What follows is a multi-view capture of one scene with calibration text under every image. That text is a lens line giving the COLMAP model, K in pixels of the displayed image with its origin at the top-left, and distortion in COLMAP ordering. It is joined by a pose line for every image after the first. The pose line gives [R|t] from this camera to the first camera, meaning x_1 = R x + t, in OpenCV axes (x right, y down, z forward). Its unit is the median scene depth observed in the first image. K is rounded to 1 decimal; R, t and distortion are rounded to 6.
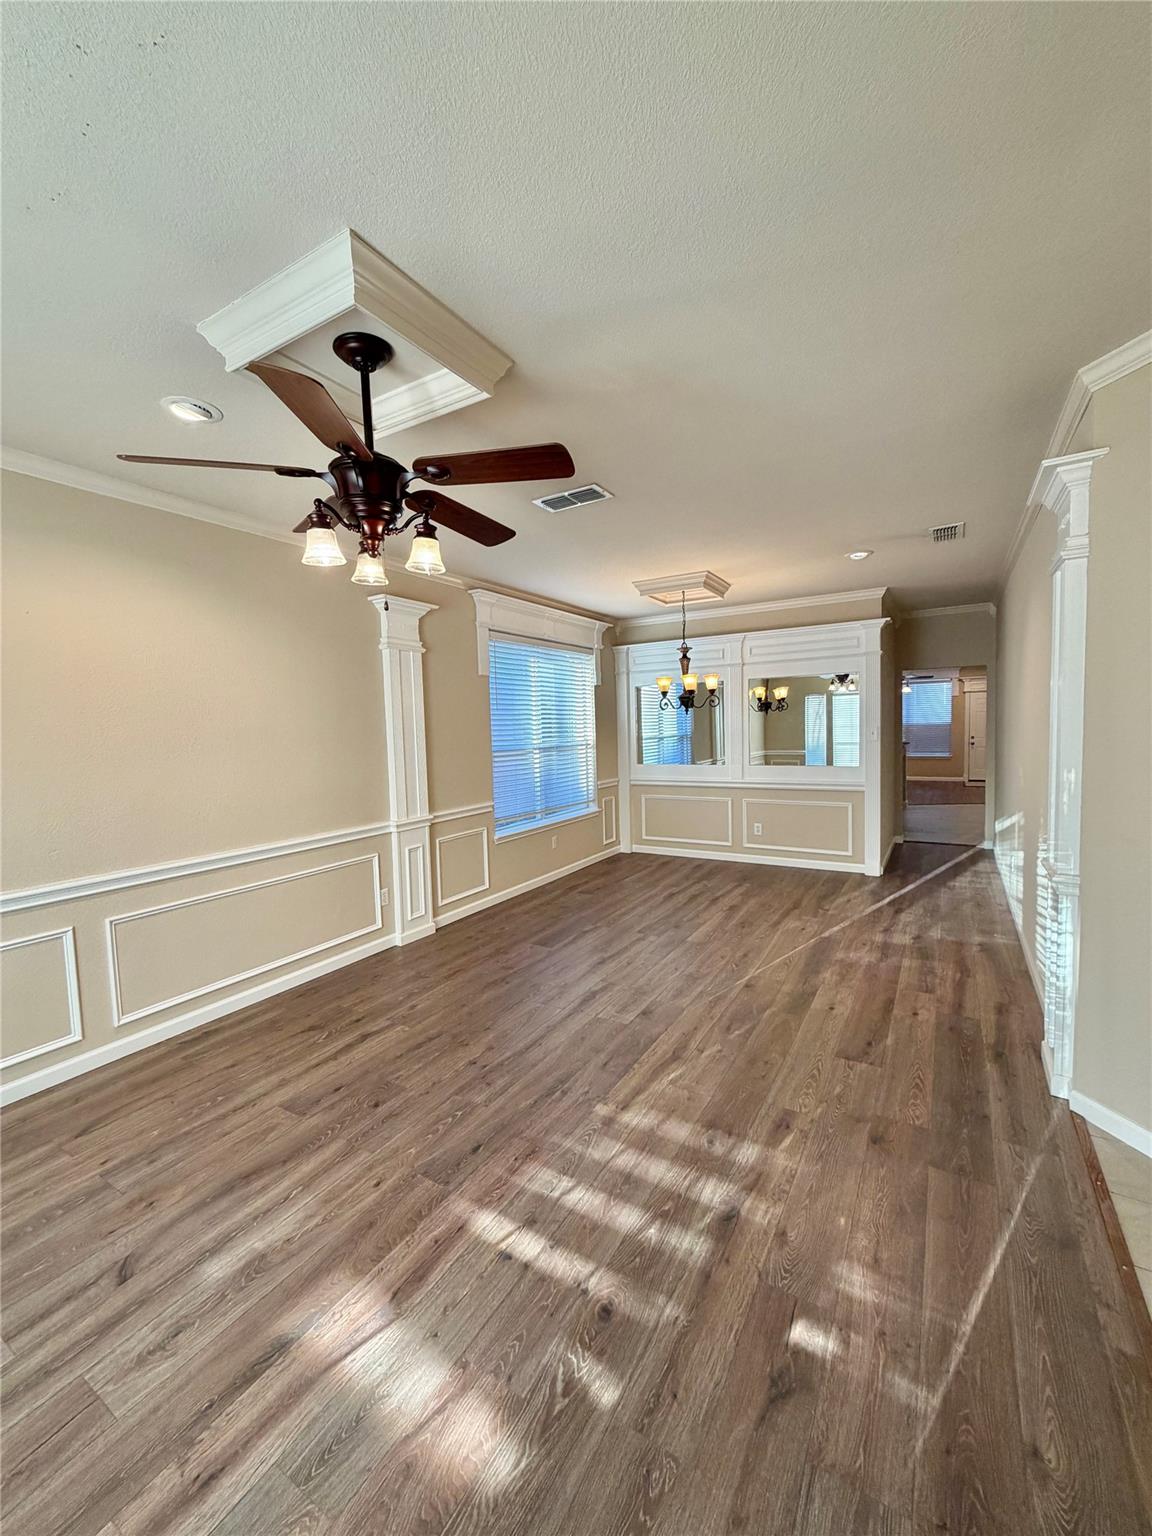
lens RADIAL K [[611.6, 0, 577.0], [0, 611.6, 764.8], [0, 0, 1]] dist [0.000078, -0.000357]
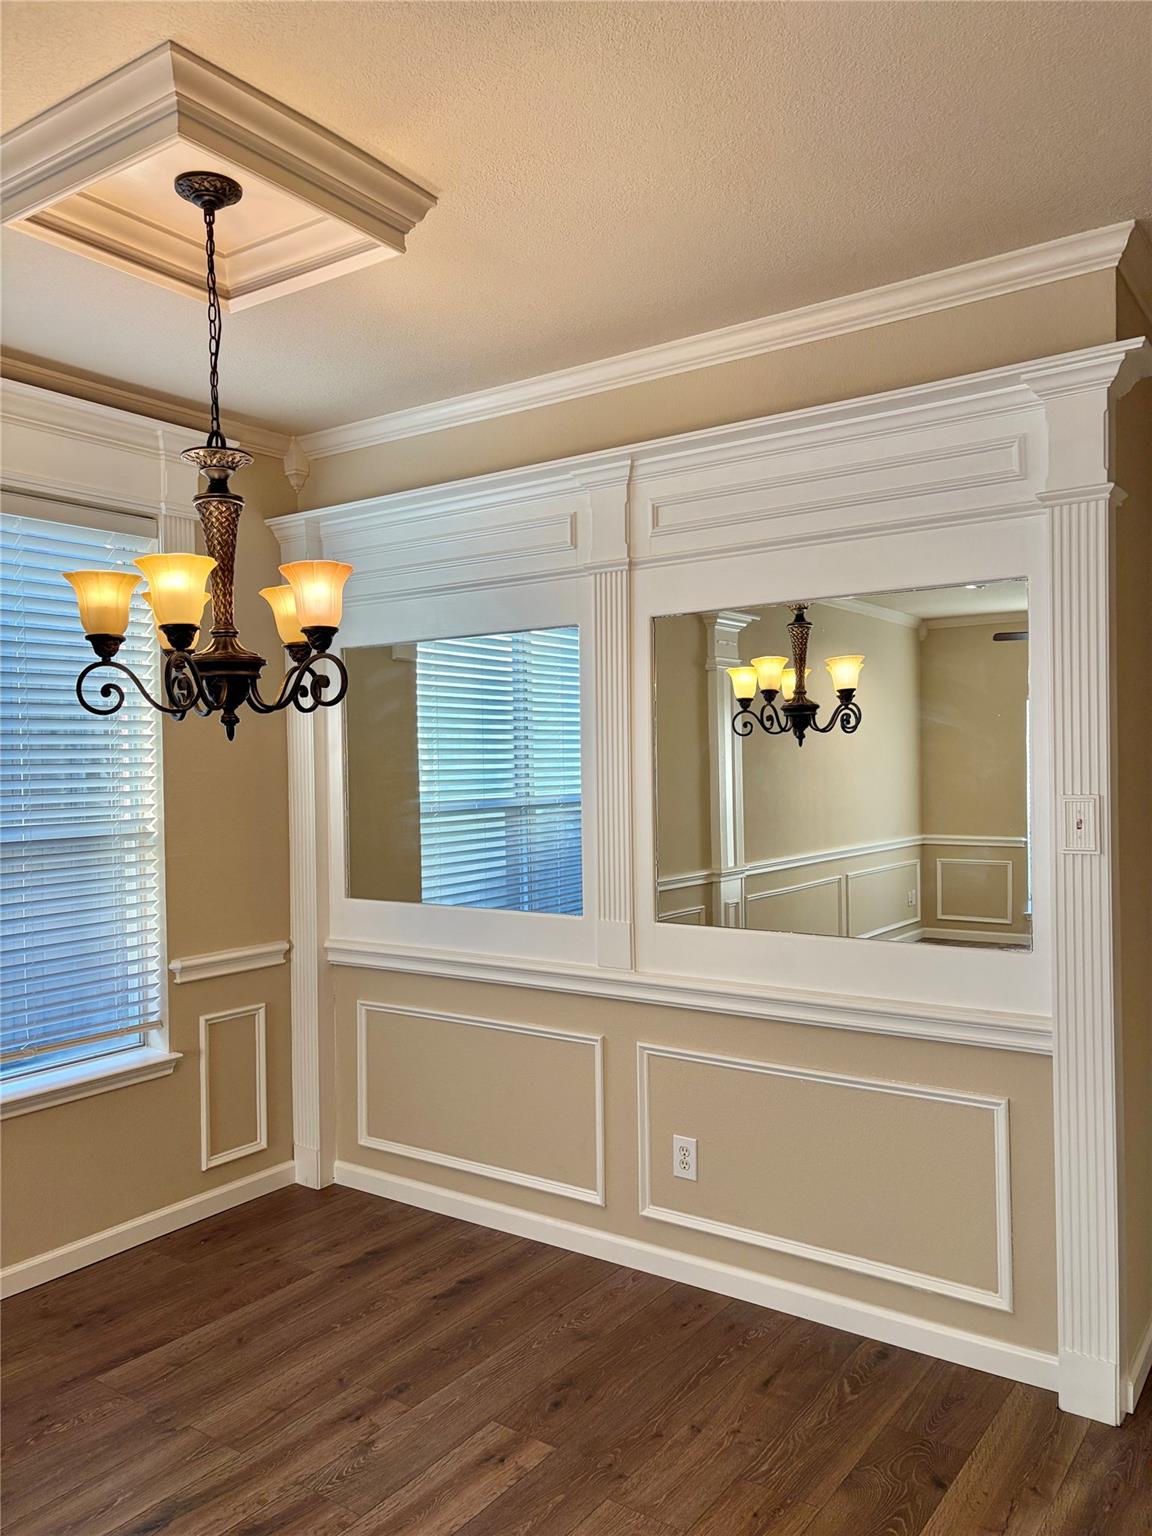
lens RADIAL K [[1165.0, 0, 576.0], [0, 1165.0, 768.0], [0, 0, 1]] dist [0.013191, 0.004000]
pose [[0.997369, 0.010867, -0.071671, 0.280341], [-0.015109, 0.998149, -0.058912, -0.036808], [0.070898, 0.059840, 0.995687, 0.461205]]
